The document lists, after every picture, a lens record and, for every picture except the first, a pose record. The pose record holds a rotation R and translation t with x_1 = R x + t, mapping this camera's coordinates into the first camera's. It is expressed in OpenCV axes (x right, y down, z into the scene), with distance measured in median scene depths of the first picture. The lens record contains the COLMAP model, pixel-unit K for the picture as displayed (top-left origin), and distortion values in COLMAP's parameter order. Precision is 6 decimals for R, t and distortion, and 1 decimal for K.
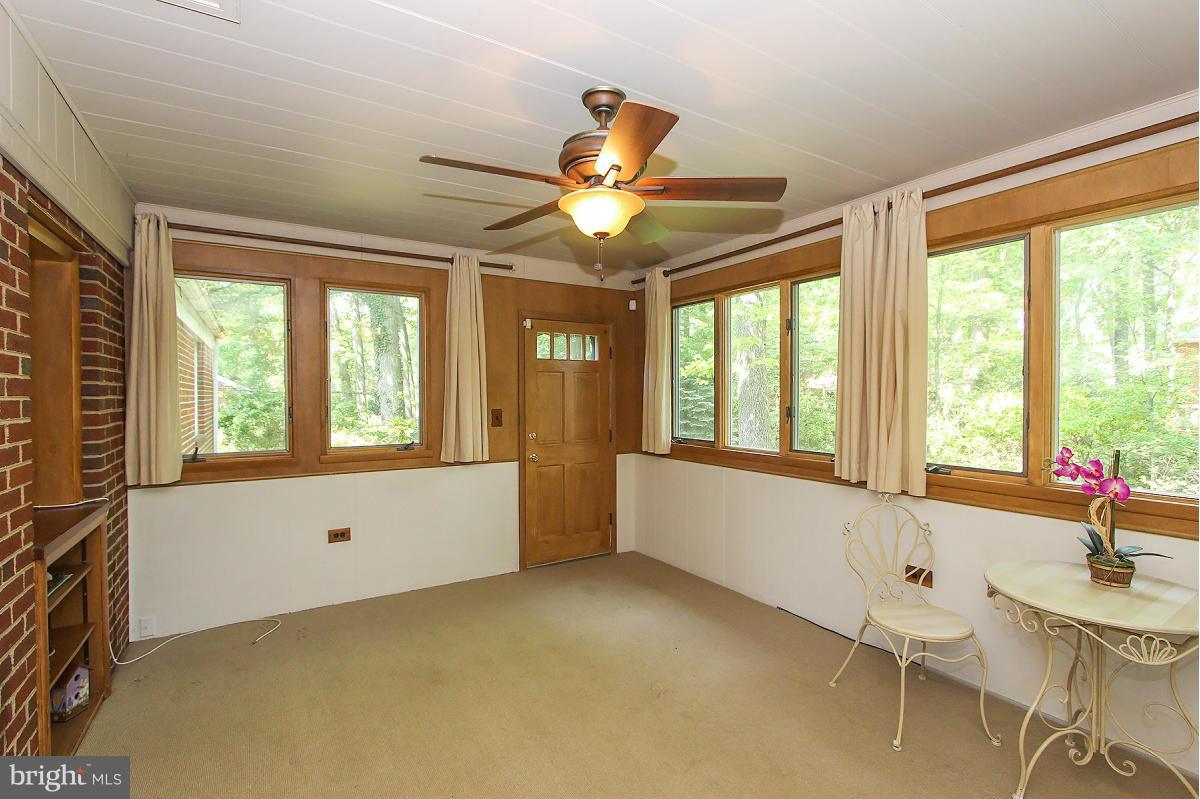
lens RADIAL K [[561.3, 0, 589.3], [0, 561.3, 401.1], [0, 0, 1]] dist [-0.003746, -0.000213]
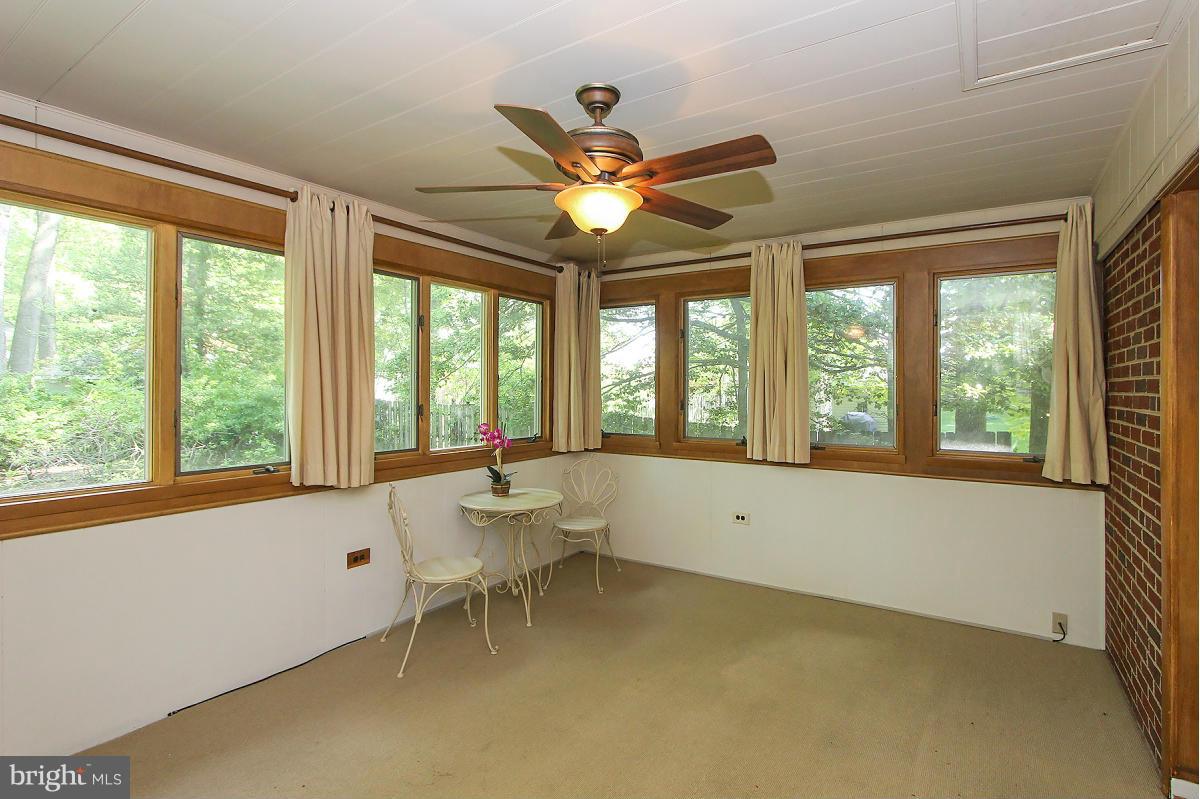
lens RADIAL K [[589.7, 0, 598.1], [0, 589.7, 383.1], [0, 0, 1]] dist [0.000122, 0.000005]
pose [[-0.428861, 0.013144, 0.903275, -0.705037], [0.013221, 0.999878, -0.008272, -0.014930], [-0.903274, 0.008394, -0.428982, 1.146891]]
